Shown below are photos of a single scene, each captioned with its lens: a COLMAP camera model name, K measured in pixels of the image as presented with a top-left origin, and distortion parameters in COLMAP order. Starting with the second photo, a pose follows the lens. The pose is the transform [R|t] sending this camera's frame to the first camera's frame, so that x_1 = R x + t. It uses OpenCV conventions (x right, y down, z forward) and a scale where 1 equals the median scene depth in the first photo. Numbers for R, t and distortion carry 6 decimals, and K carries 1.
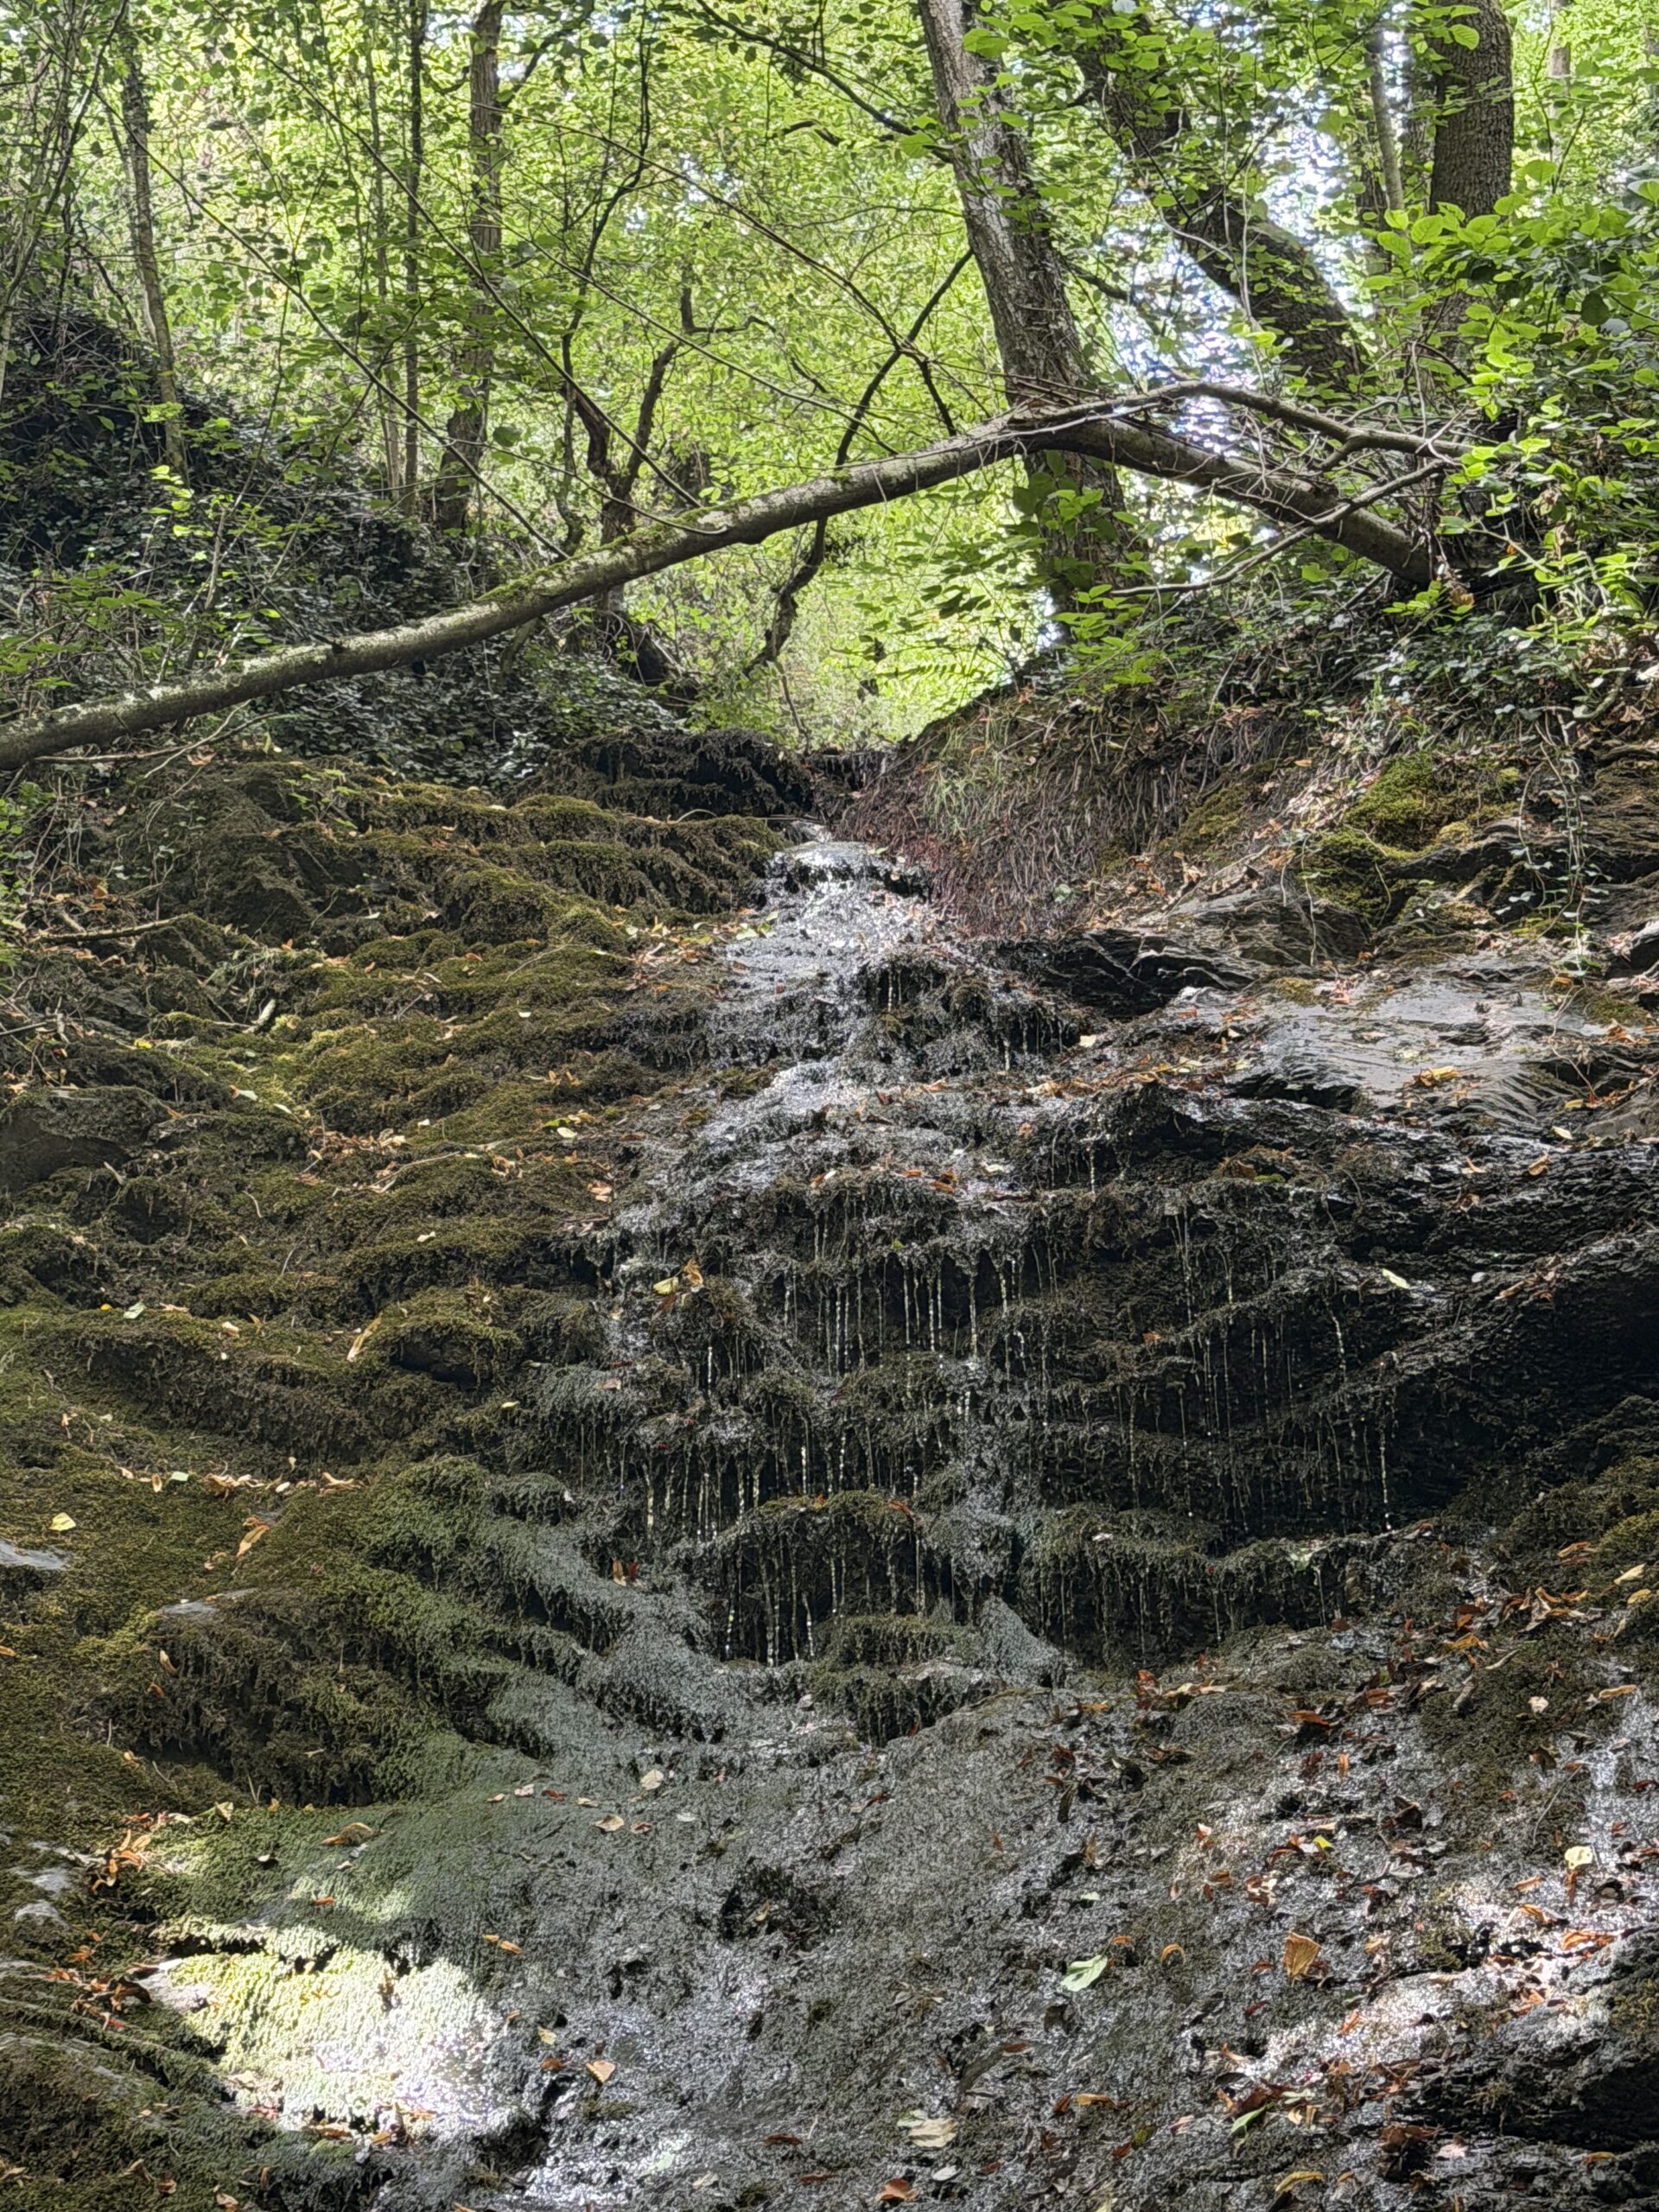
lens RADIAL K [[4434.4, 0, 829.3], [0, 4434.4, 1105.5], [0, 0, 1]] dist [0.155588, 0.000000]
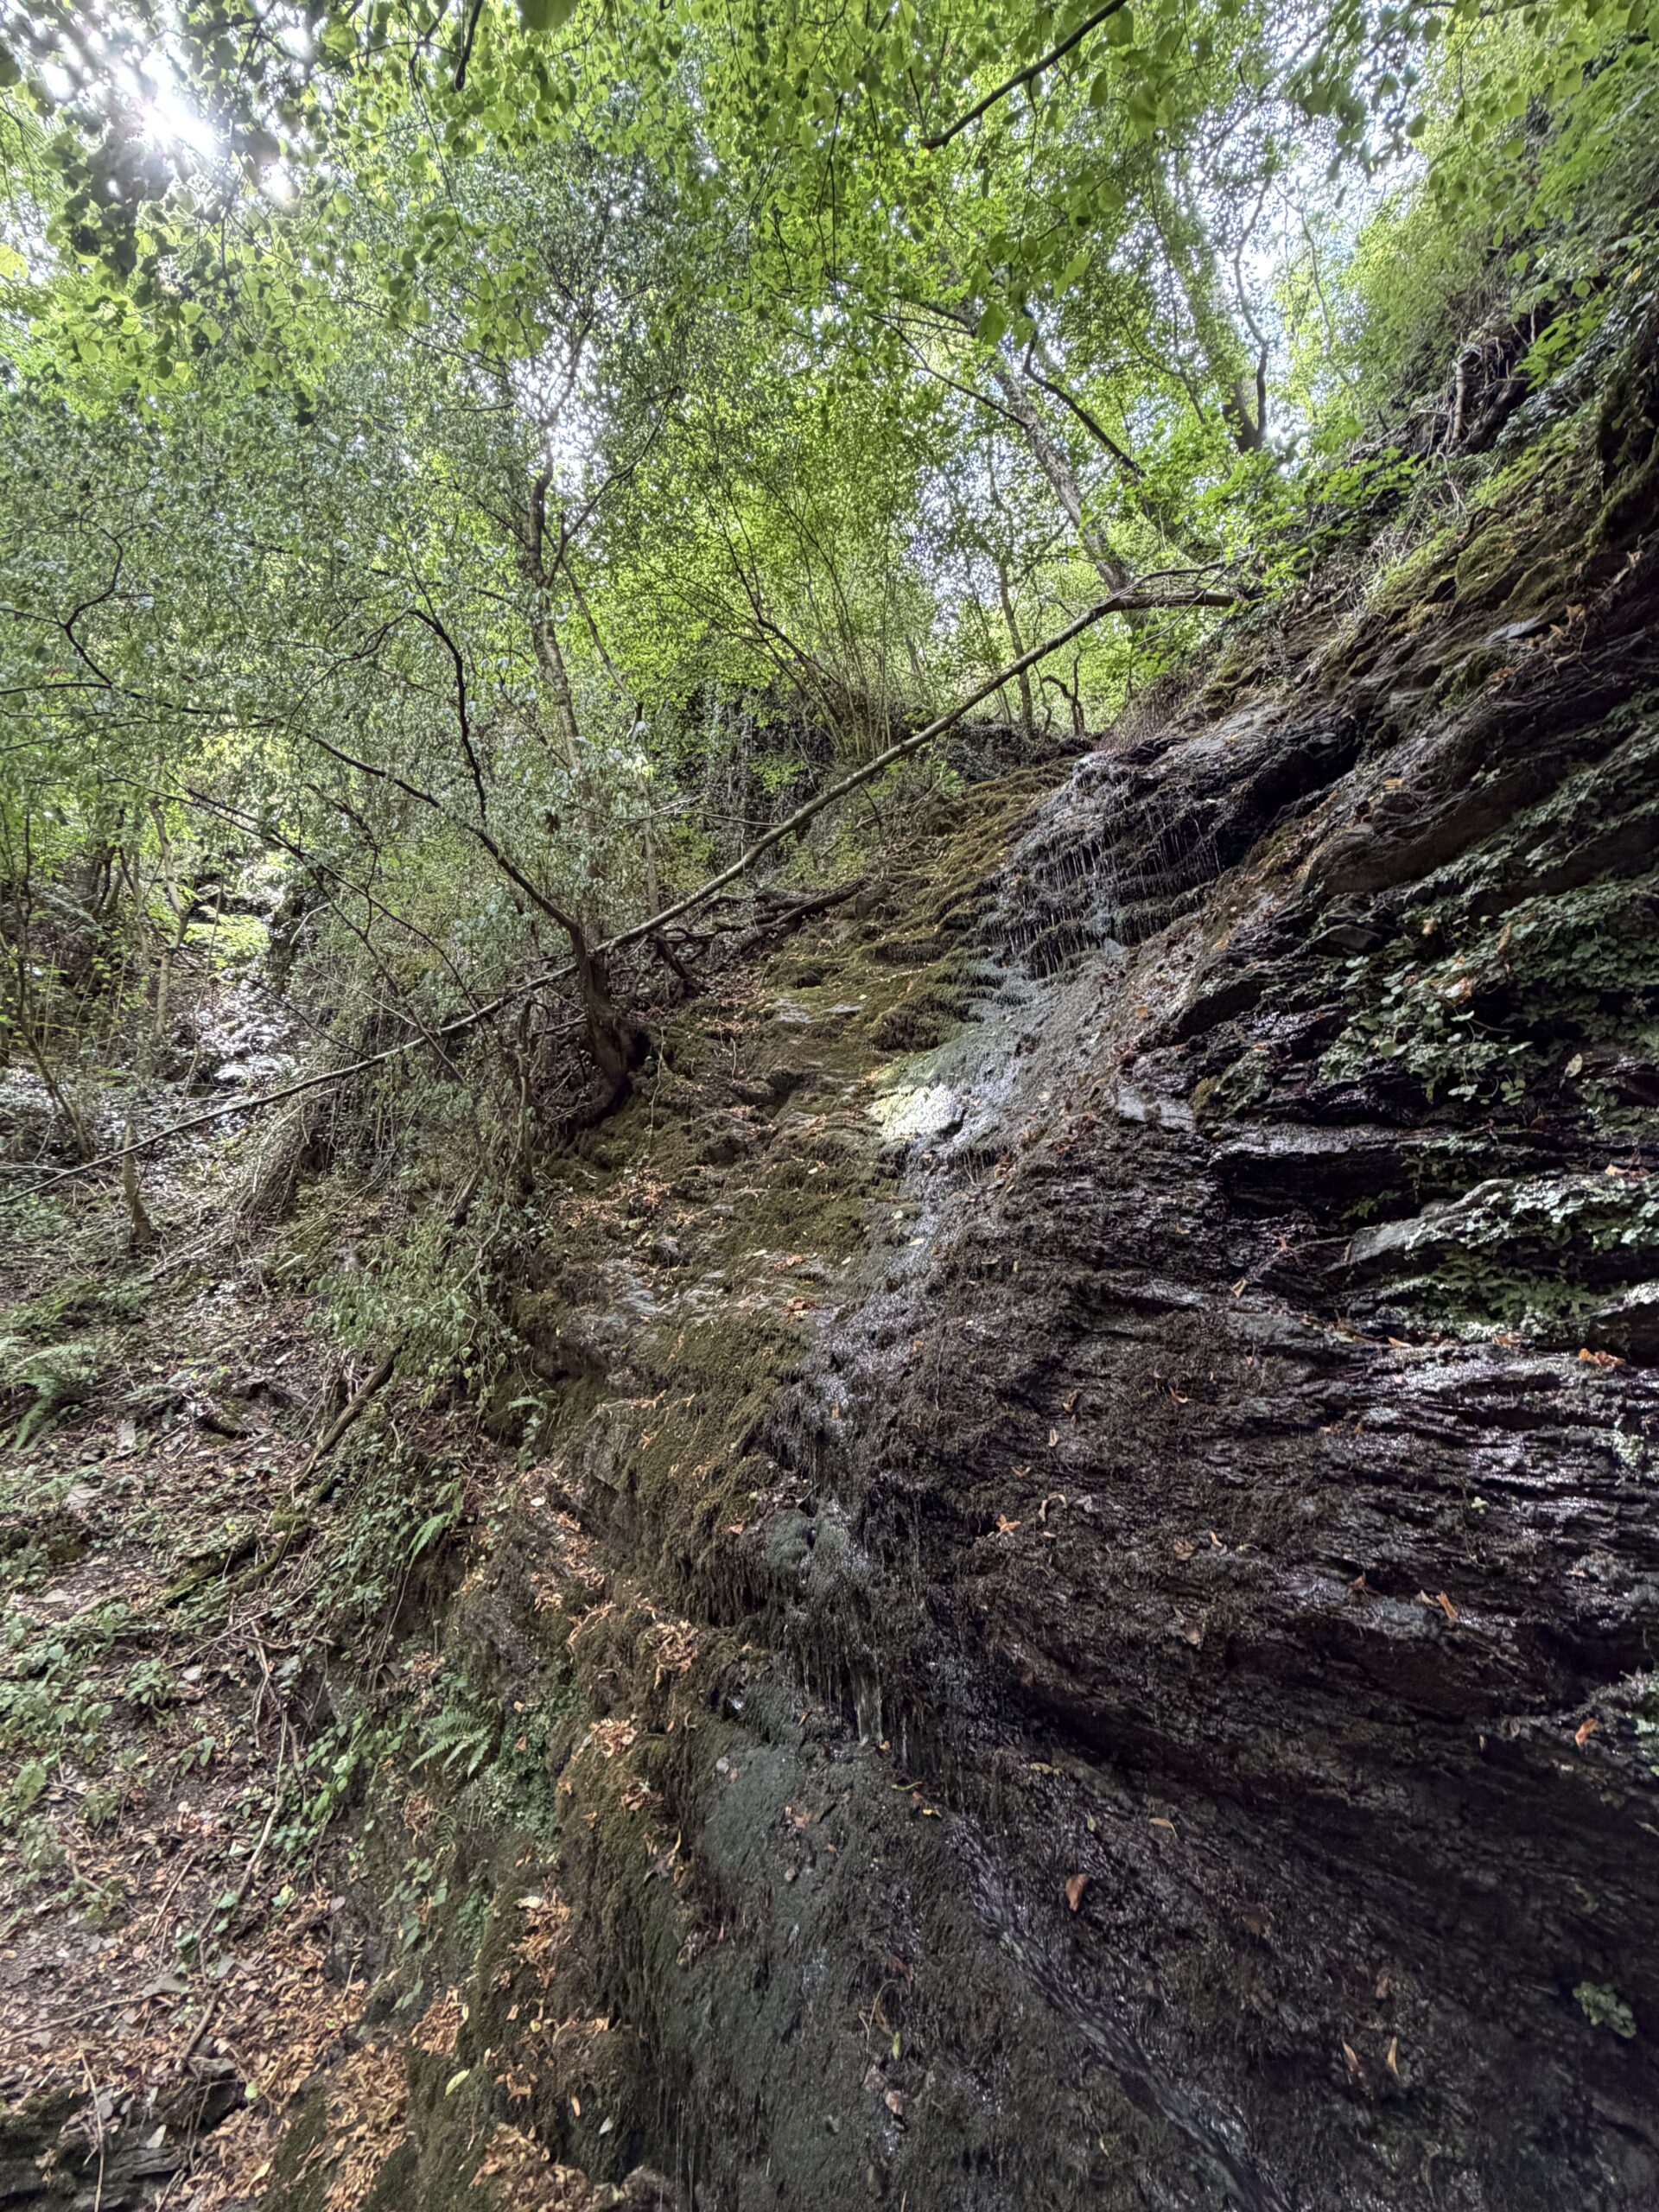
lens RADIAL K [[1034.2, 0, 830.3], [0, 1034.2, 1108.1], [0, 0, 1]] dist [0.000680, 0.000073]
pose [[0.884561, -0.243457, -0.397845, 0.128848], [0.312537, 0.942534, 0.118115, 0.073852], [0.346226, -0.228821, 0.909818, 0.198389]]
